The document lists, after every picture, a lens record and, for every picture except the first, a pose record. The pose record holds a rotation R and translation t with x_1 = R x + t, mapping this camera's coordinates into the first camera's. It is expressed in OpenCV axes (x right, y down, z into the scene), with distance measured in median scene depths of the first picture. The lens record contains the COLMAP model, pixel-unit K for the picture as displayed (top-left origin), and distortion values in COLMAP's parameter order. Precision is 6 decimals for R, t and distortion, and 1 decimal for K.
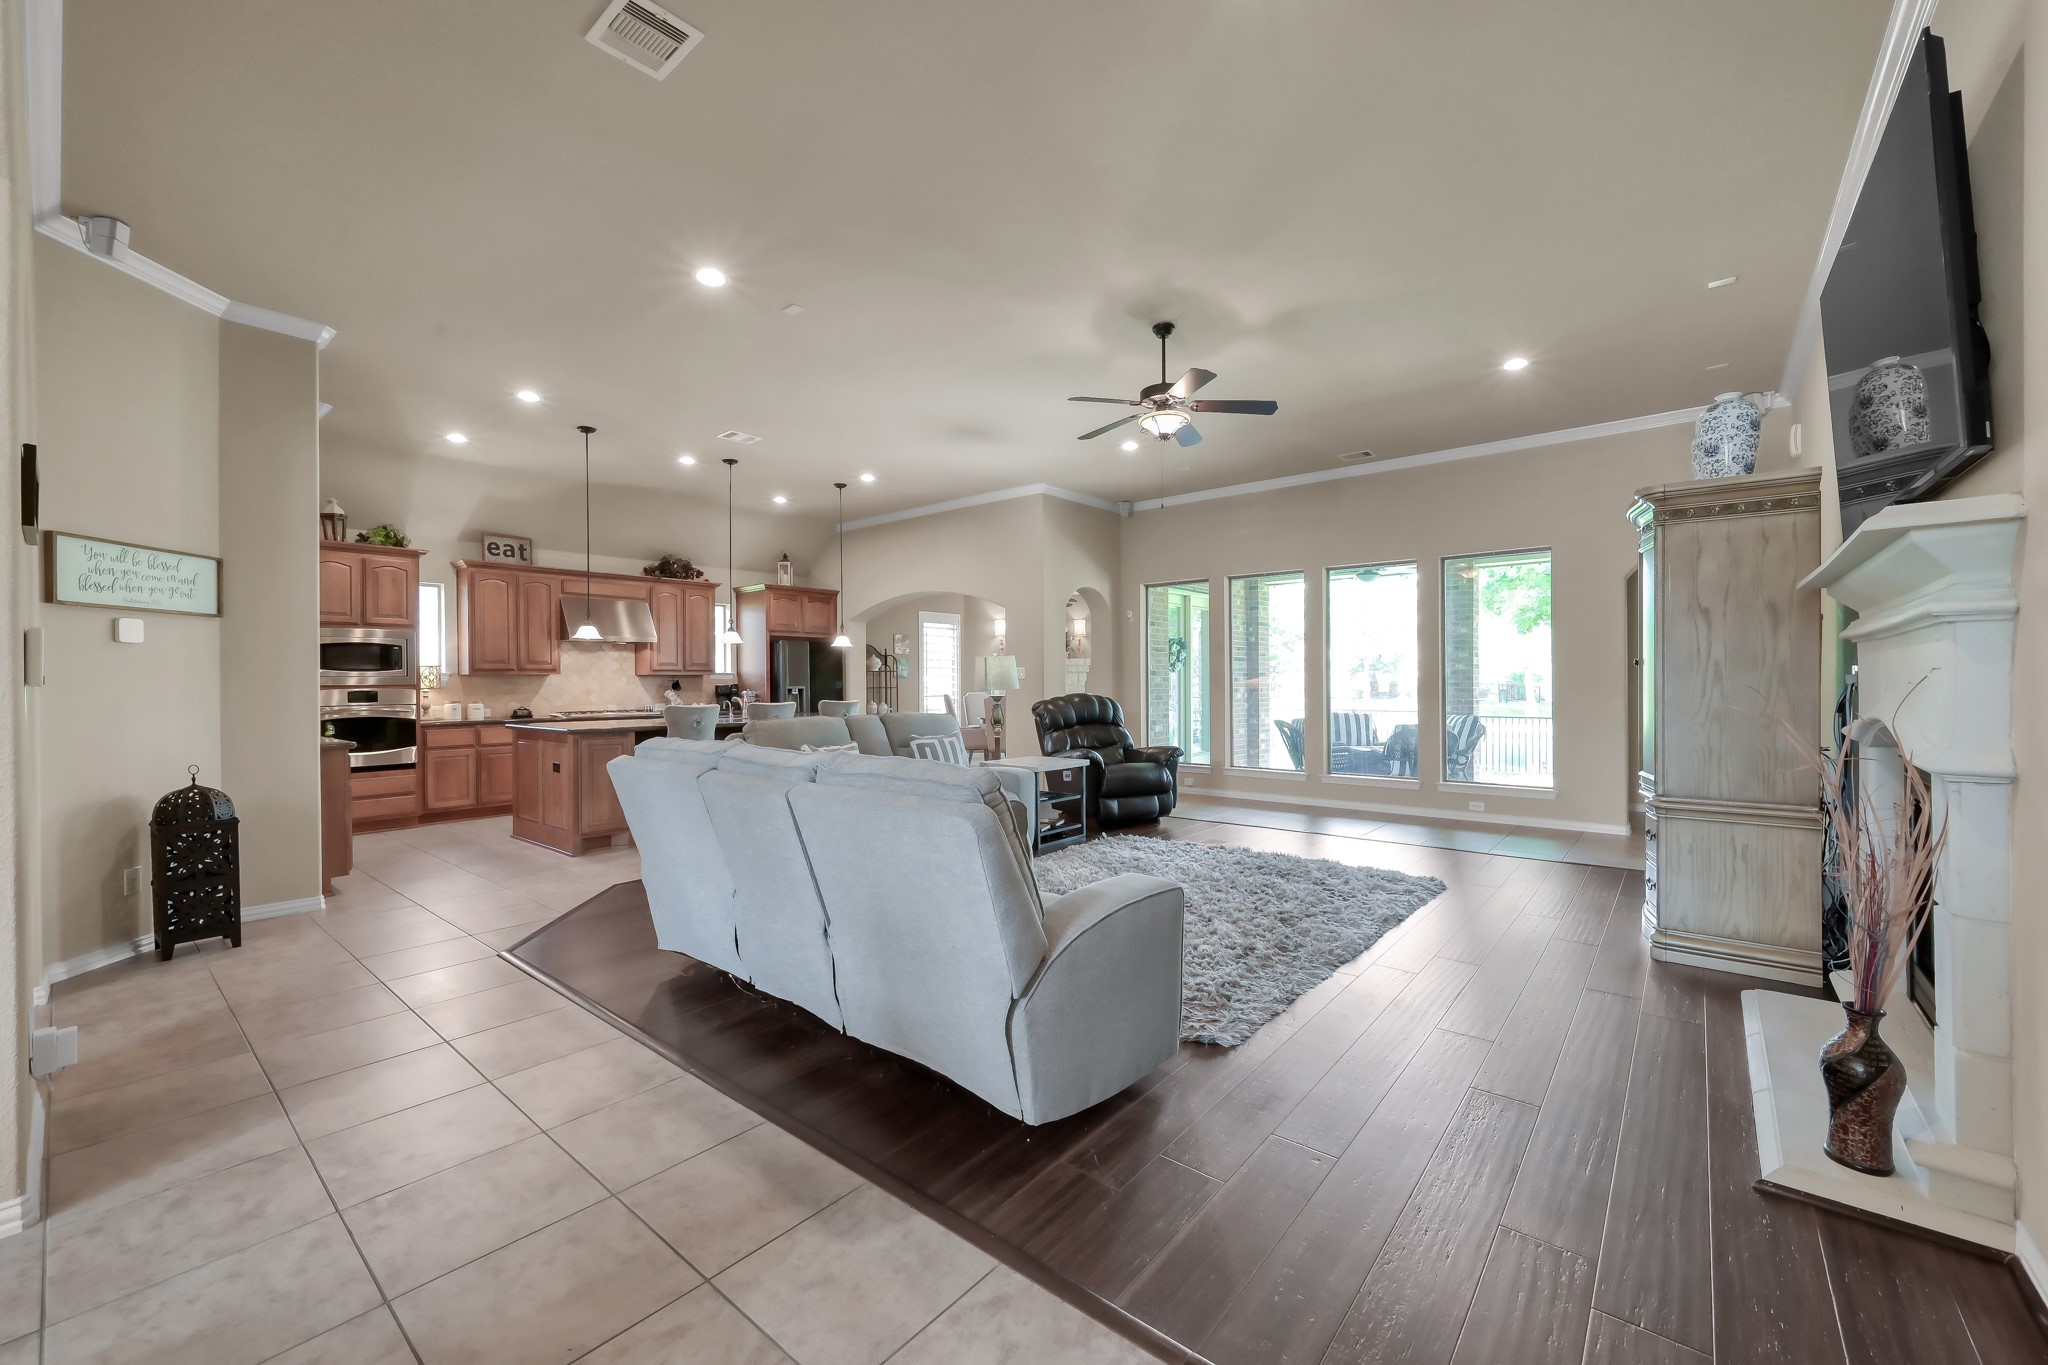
lens RADIAL K [[805.5, 0, 1028.1], [0, 805.5, 684.4], [0, 0, 1]] dist [-0.001870, 0.000172]
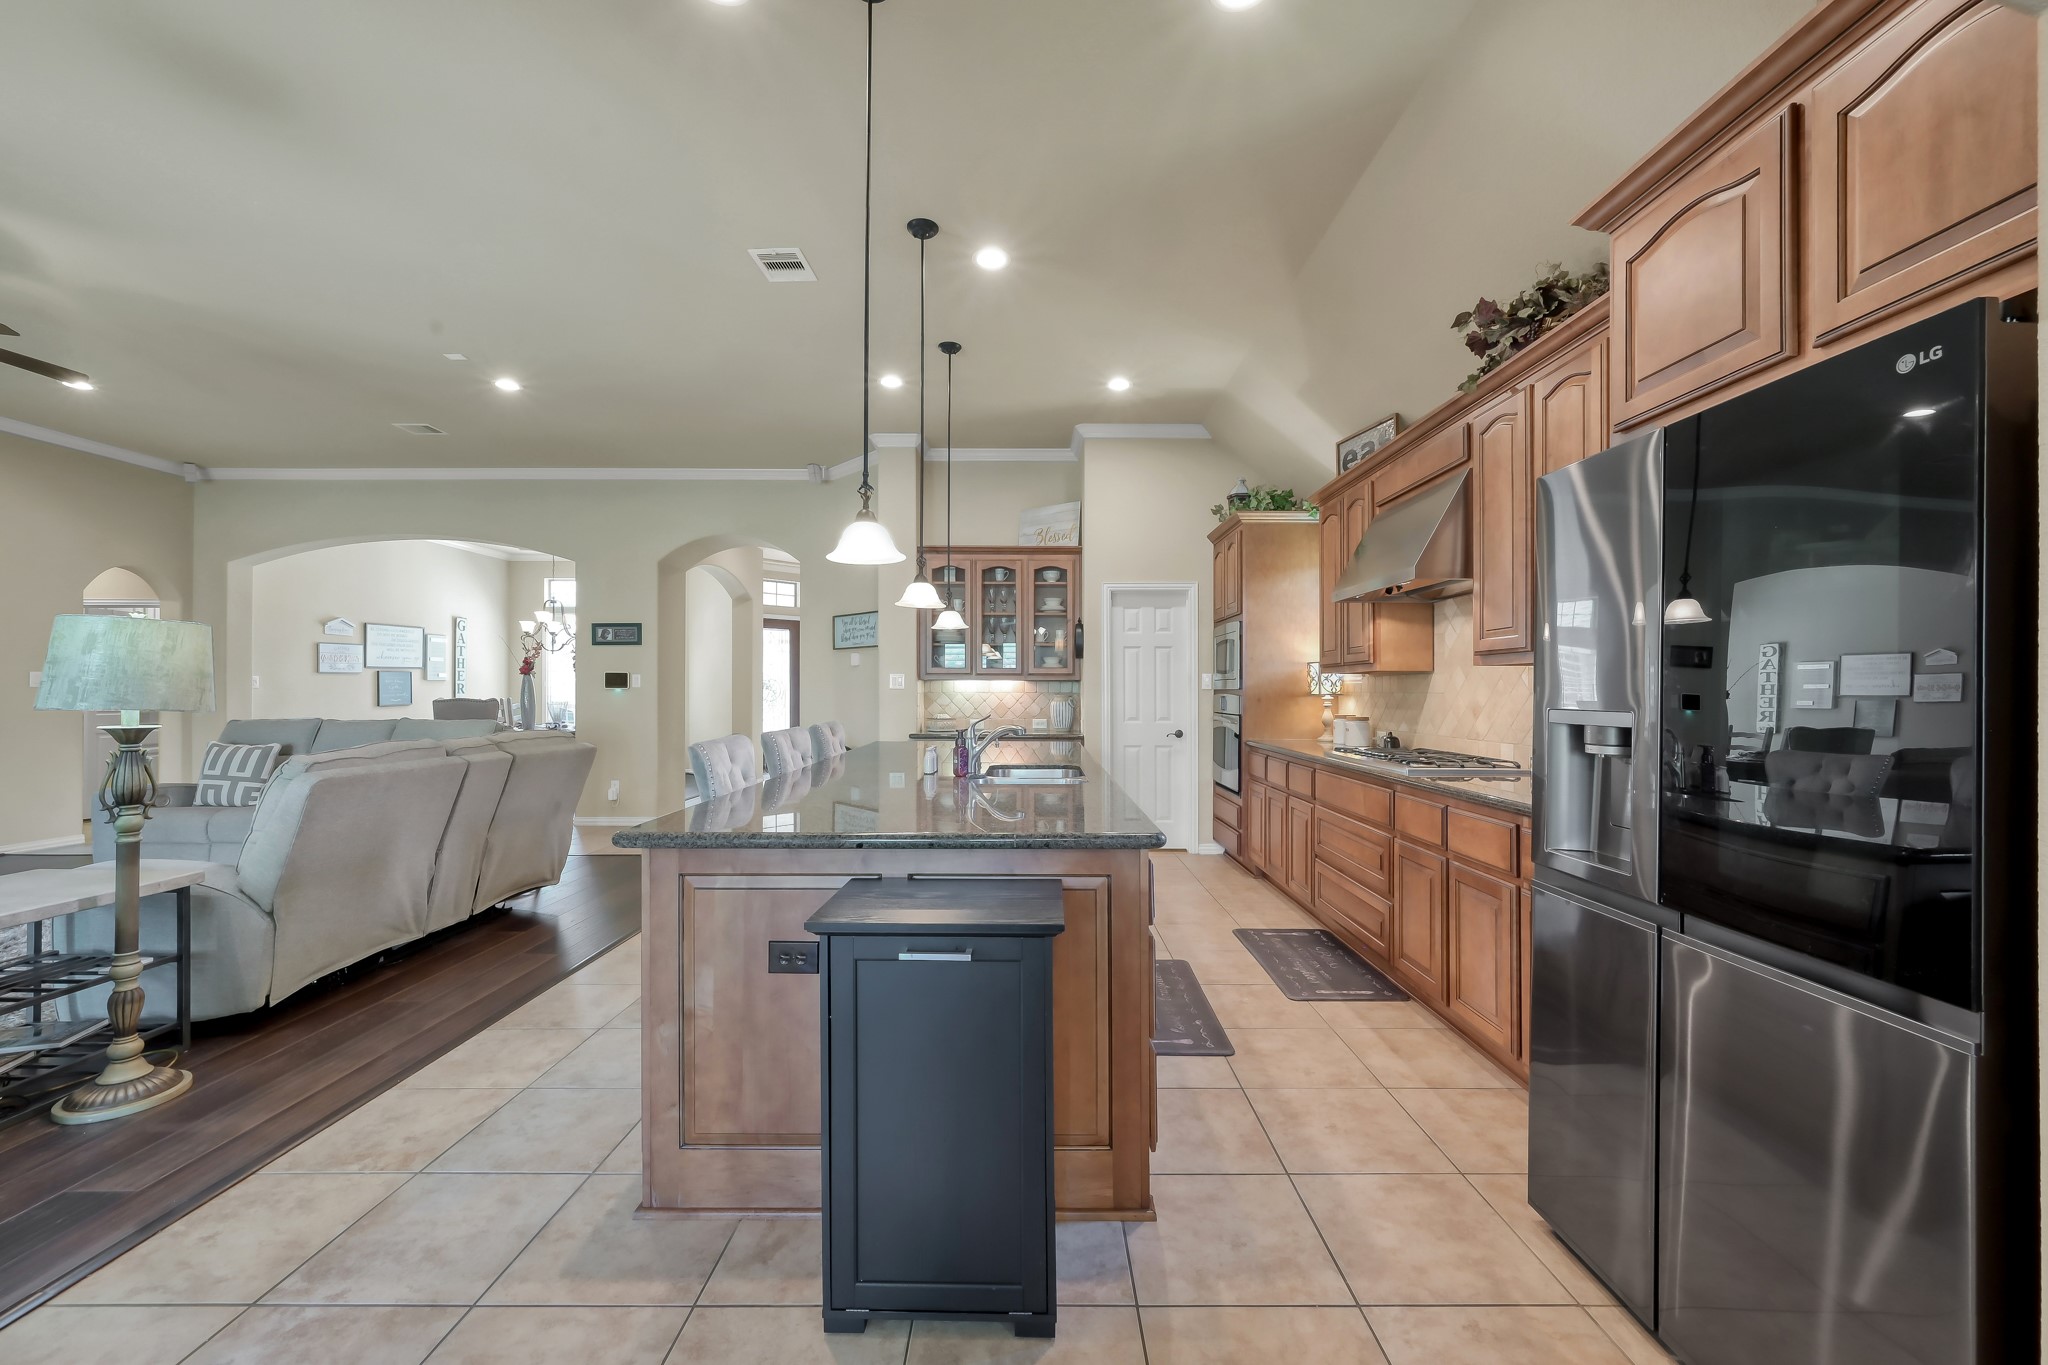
lens RADIAL K [[805.5, 0, 1028.1], [0, 805.5, 684.4], [0, 0, 1]] dist [-0.001870, 0.000172]
pose [[-0.769896, 0.003861, -0.638158, -0.104902], [0.001816, 0.999991, 0.003859, -0.006418], [0.638167, 0.001812, -0.769896, 1.334448]]
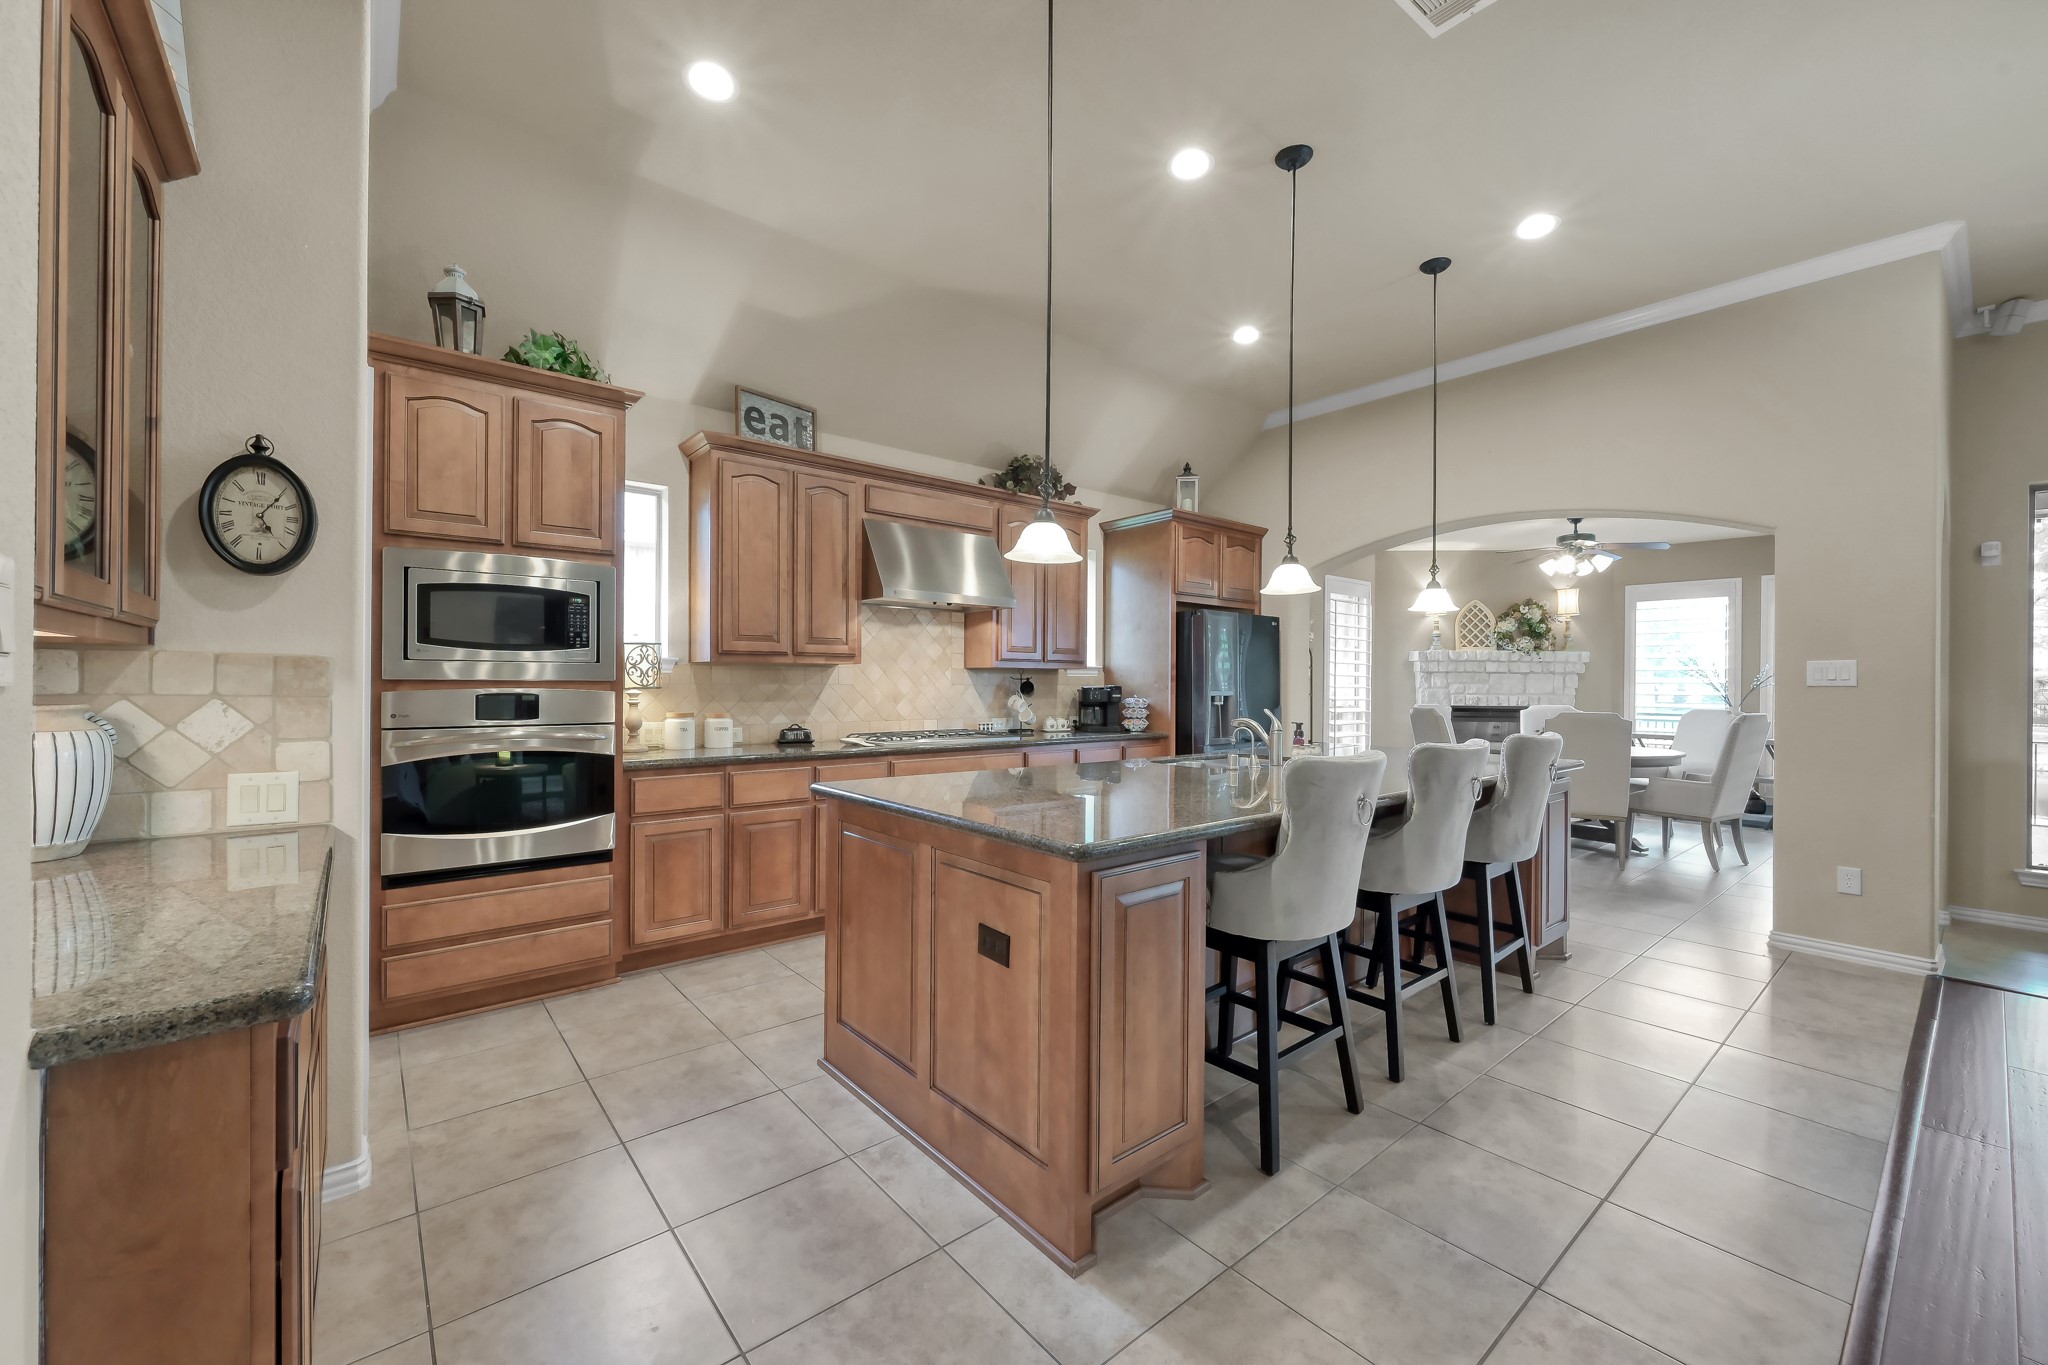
lens RADIAL K [[805.5, 0, 1028.1], [0, 805.5, 684.4], [0, 0, 1]] dist [-0.001870, 0.000172]
pose [[0.983130, 0.014360, -0.182346, -0.403109], [-0.014521, 0.999894, 0.000456, -0.001122], [0.182333, 0.002199, 0.983234, 0.534956]]
